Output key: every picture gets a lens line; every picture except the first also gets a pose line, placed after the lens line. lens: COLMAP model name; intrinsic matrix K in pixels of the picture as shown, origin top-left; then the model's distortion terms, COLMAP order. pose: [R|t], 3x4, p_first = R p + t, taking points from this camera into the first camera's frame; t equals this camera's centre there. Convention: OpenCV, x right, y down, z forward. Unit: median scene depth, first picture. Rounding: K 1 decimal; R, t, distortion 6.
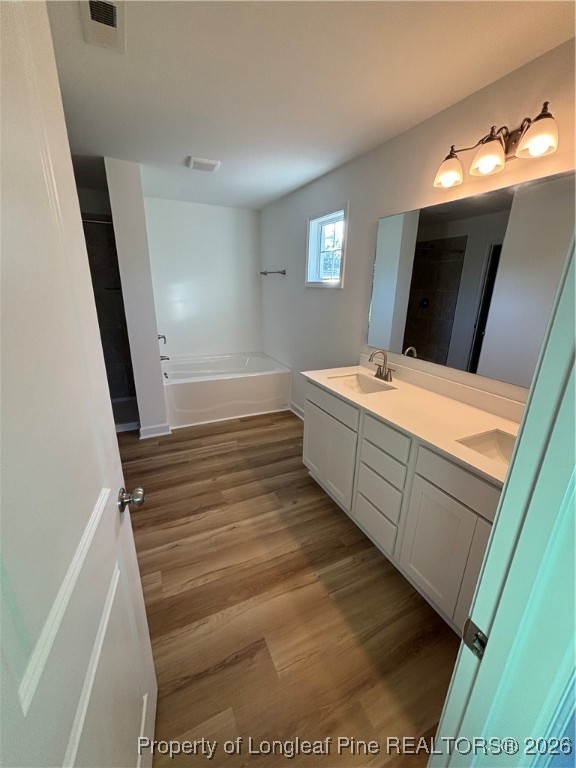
lens RADIAL K [[309.0, 0, 290.2], [0, 309.0, 385.0], [0, 0, 1]] dist [0.003333, 0.001458]
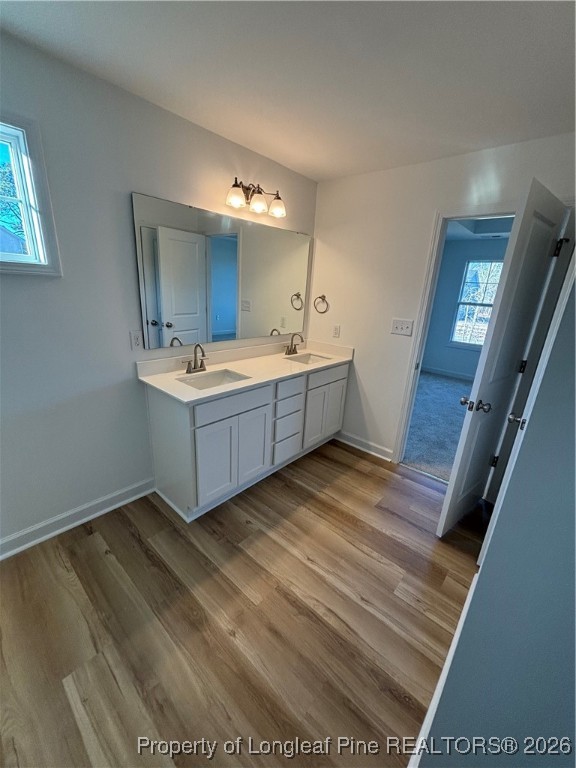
lens RADIAL K [[309.0, 0, 289.5], [0, 309.0, 381.4], [0, 0, 1]] dist [0.003333, 0.001458]
pose [[-0.379545, -0.324590, 0.866364, -0.794159], [0.218793, 0.878381, 0.424943, -0.400721], [-0.898930, 0.350839, -0.262367, 1.132277]]
